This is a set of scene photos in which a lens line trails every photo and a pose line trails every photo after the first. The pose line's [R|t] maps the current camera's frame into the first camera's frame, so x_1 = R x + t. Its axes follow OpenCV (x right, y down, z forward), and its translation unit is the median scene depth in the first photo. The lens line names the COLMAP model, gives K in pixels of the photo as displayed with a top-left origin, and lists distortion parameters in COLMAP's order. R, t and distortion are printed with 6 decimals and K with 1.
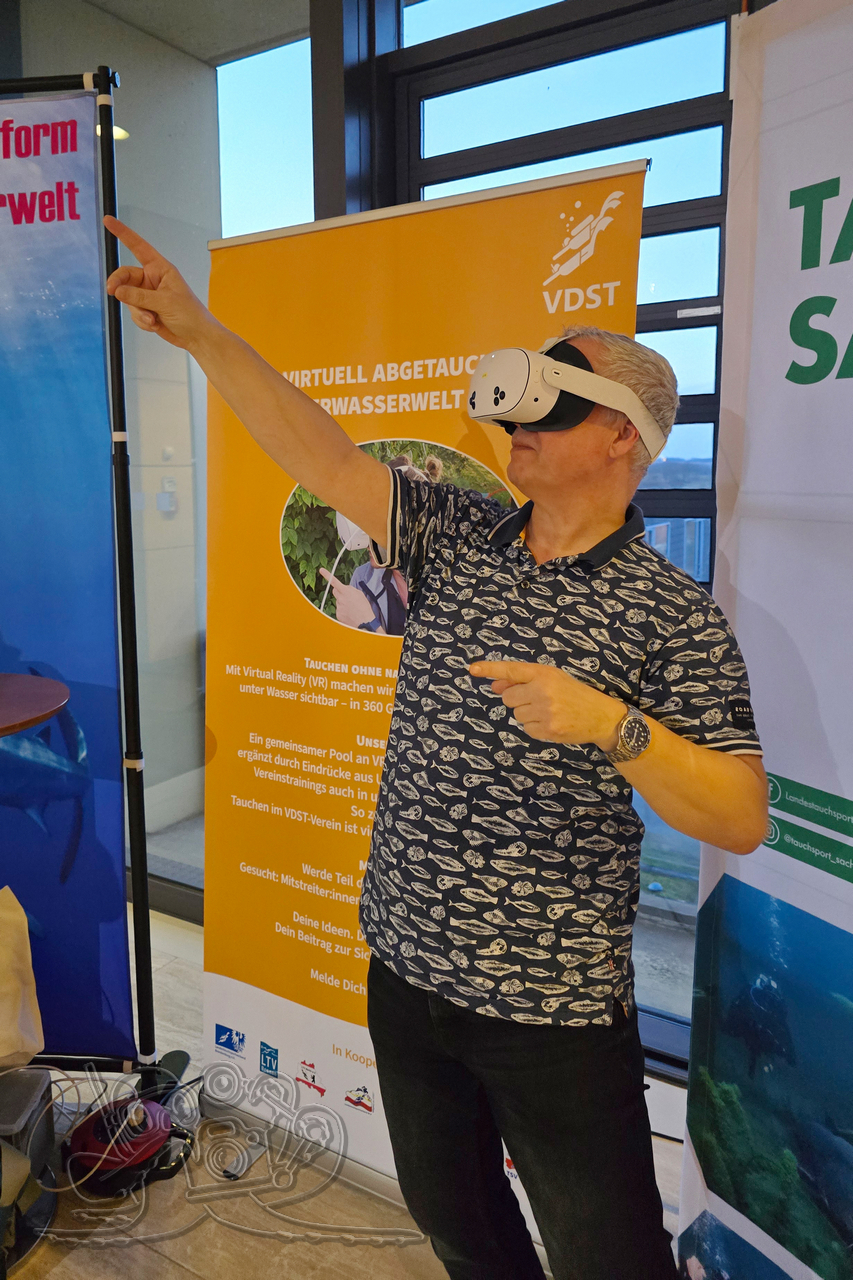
lens RADIAL K [[930.4, 0, 376.2], [0, 930.4, 575.2], [0, 0, 1]] dist [0.060870, -0.061958]
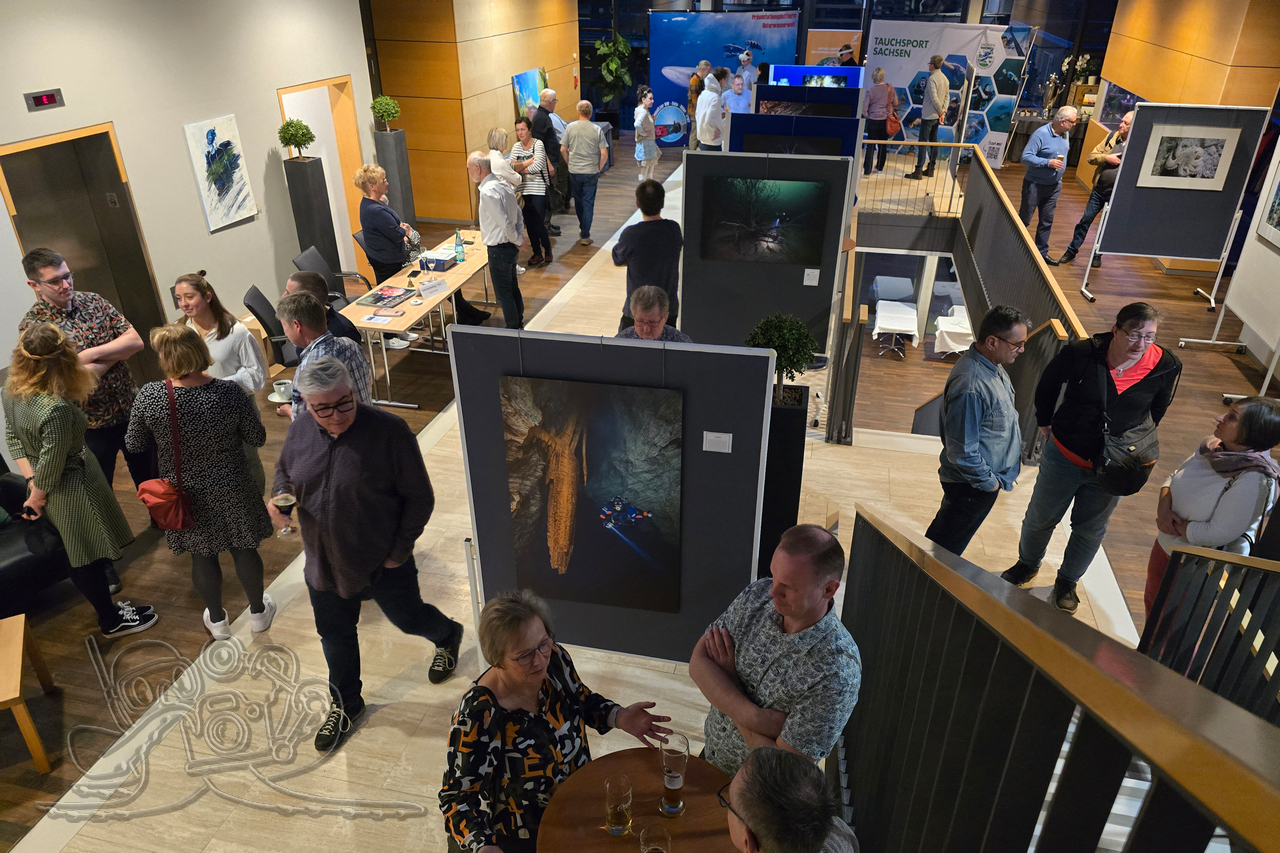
lens RADIAL K [[855.6, 0, 649.4], [0, 855.6, 452.7], [0, 0, 1]] dist [0.050730, -0.049435]
pose [[0.941901, -0.149343, 0.300865, -4.872764], [0.017385, 0.916196, 0.400354, -0.009801], [-0.335441, -0.371863, 0.865562, -7.299669]]
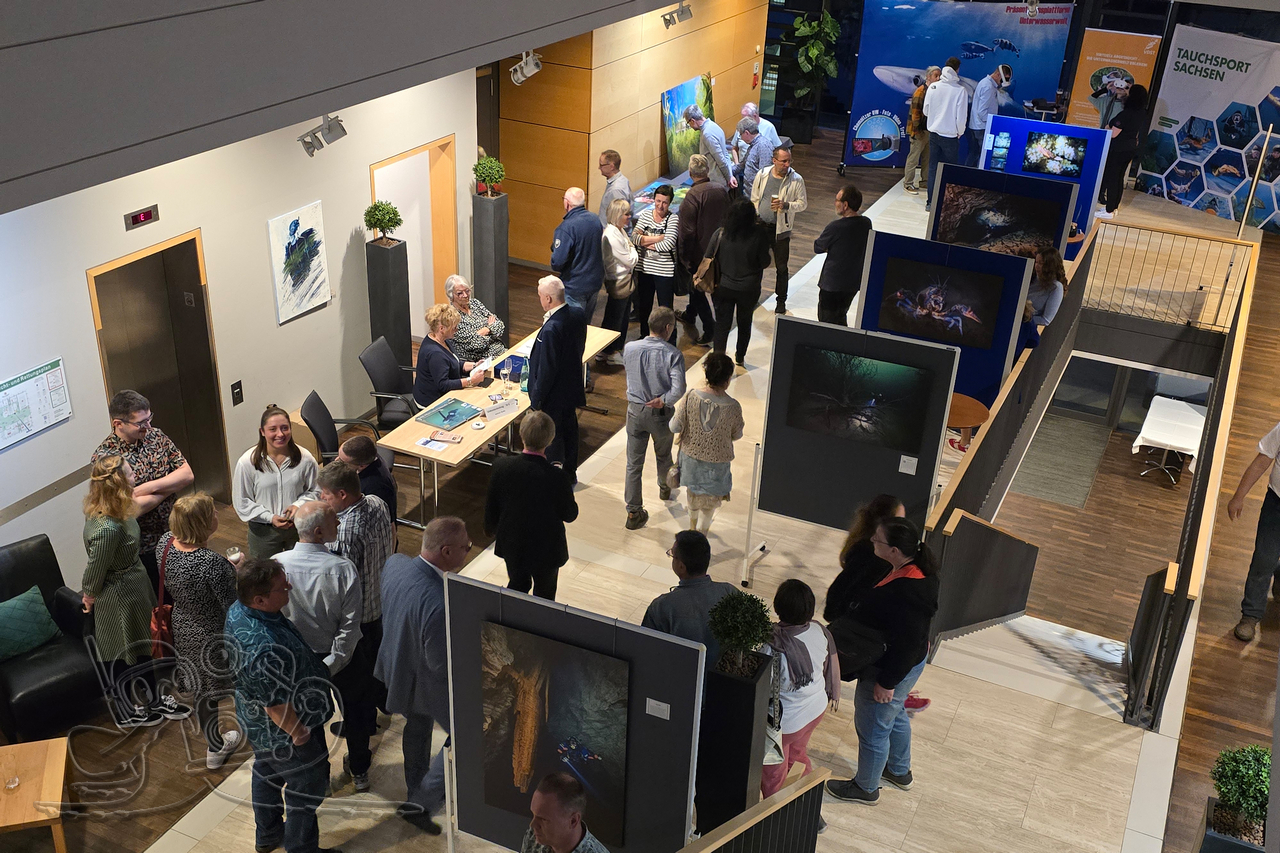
lens RADIAL K [[1291.4, 0, 655.2], [0, 1291.4, 469.6], [0, 0, 1]] dist [0.039593, 0.000000]
pose [[0.989713, -0.011633, 0.142596, -4.649838], [-0.044233, 0.922978, 0.382303, -0.912524], [-0.136060, -0.384678, 0.912968, -8.263591]]
